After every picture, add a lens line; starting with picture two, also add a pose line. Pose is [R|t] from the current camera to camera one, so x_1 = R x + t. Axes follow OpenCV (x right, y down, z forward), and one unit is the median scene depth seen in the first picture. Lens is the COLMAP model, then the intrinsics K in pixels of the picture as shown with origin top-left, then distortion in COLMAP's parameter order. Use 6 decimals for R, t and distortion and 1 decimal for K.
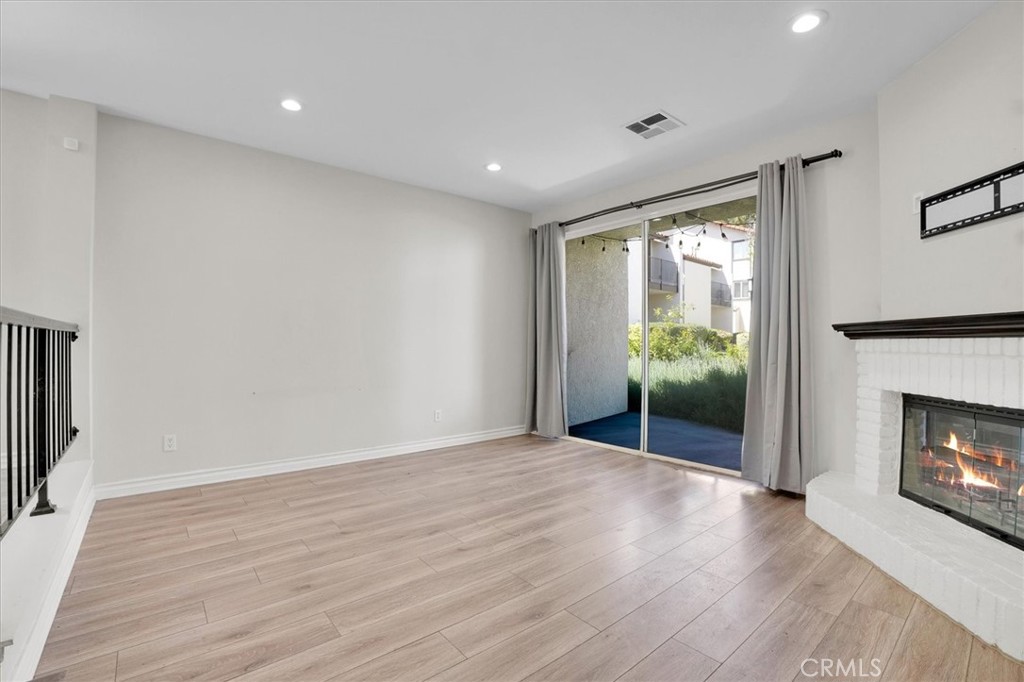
lens RADIAL K [[458.8, 0, 509.5], [0, 458.8, 349.1], [0, 0, 1]] dist [-0.064095, 0.011439]
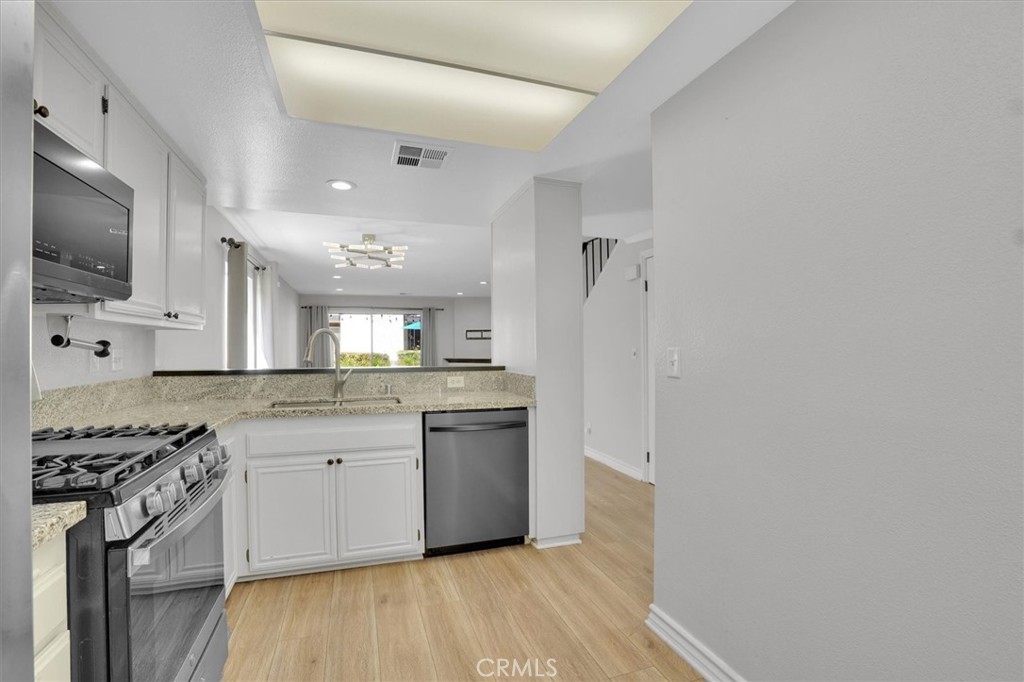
lens RADIAL K [[469.9, 0, 505.7], [0, 469.9, 361.6], [0, 0, 1]] dist [-0.052169, 0.005155]
pose [[0.373118, -0.031820, 0.927238, -2.730651], [0.017418, 0.999476, 0.027290, -0.130316], [-0.927620, 0.005968, 0.373477, -0.919563]]
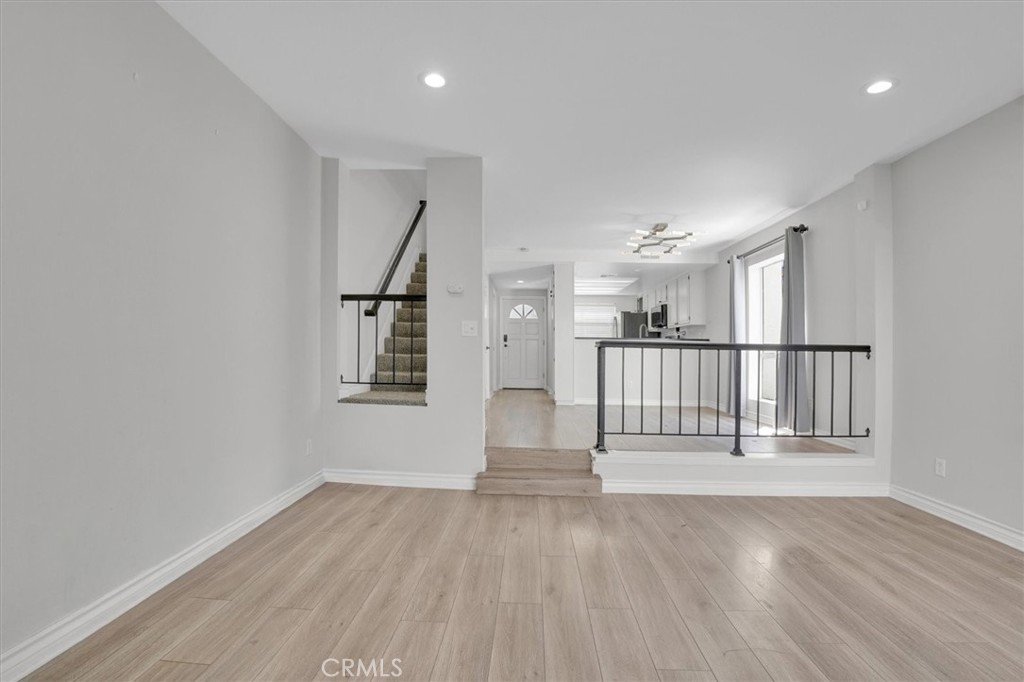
lens RADIAL K [[469.9, 0, 506.9], [0, 469.9, 346.6], [0, 0, 1]] dist [-0.052169, 0.005155]
pose [[-0.670685, -0.024640, -0.741332, 0.659707], [-0.034247, 0.999411, -0.002234, -0.015124], [0.740951, 0.023890, -0.671134, 1.089710]]
